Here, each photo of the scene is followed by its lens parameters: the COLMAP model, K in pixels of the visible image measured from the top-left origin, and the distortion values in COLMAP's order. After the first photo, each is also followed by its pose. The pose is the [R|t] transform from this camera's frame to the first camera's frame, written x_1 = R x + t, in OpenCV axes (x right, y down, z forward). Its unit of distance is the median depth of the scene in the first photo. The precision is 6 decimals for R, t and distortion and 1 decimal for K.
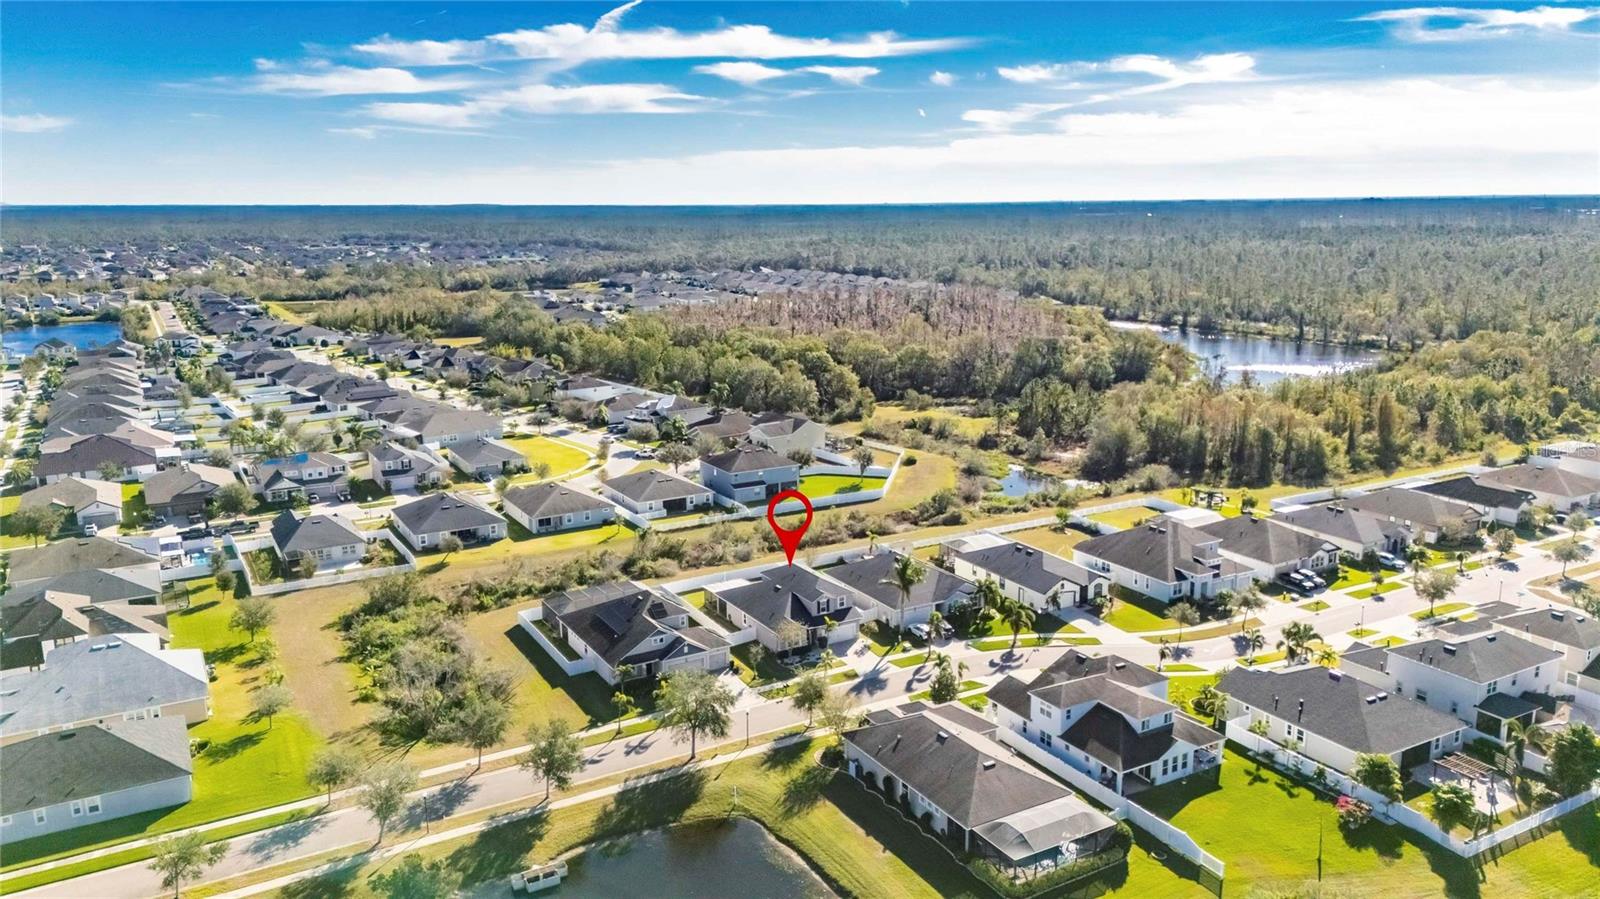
lens RADIAL K [[1162.3, 0, 807.7], [0, 1162.3, 449.9], [0, 0, 1]] dist [0.122388, -0.166331]
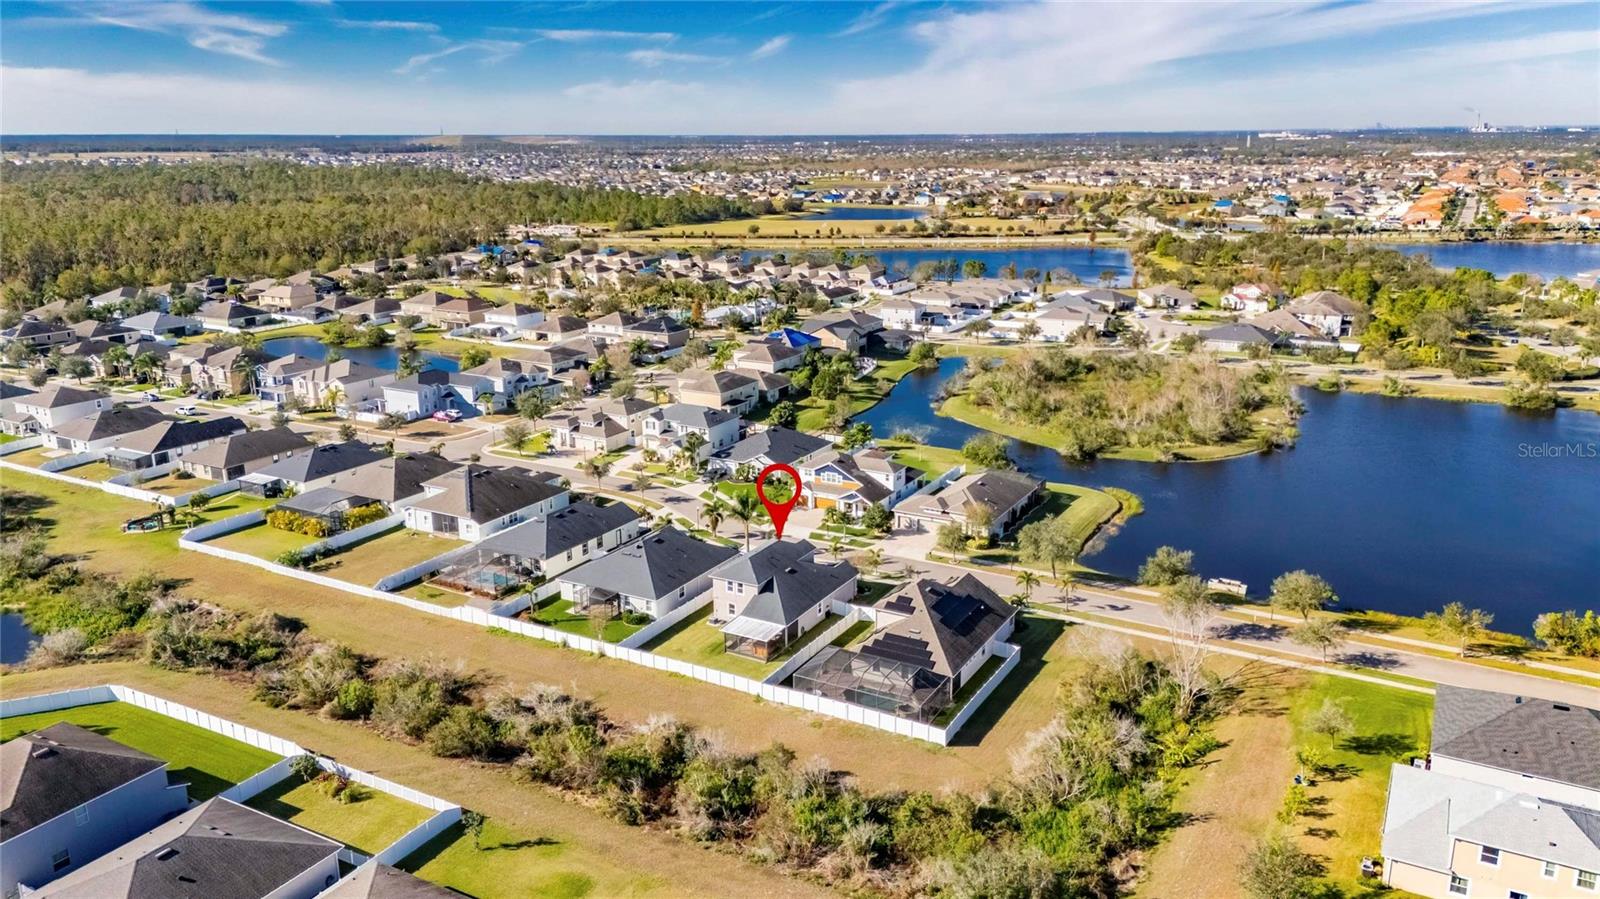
lens RADIAL K [[1164.2, 0, 808.7], [0, 1164.2, 449.2], [0, 0, 1]] dist [0.097782, -0.108317]
pose [[-0.512561, -0.217031, 0.830770, -0.656118], [0.189161, 0.915218, 0.355800, -0.247971], [-0.837555, 0.339519, -0.428052, 1.140507]]
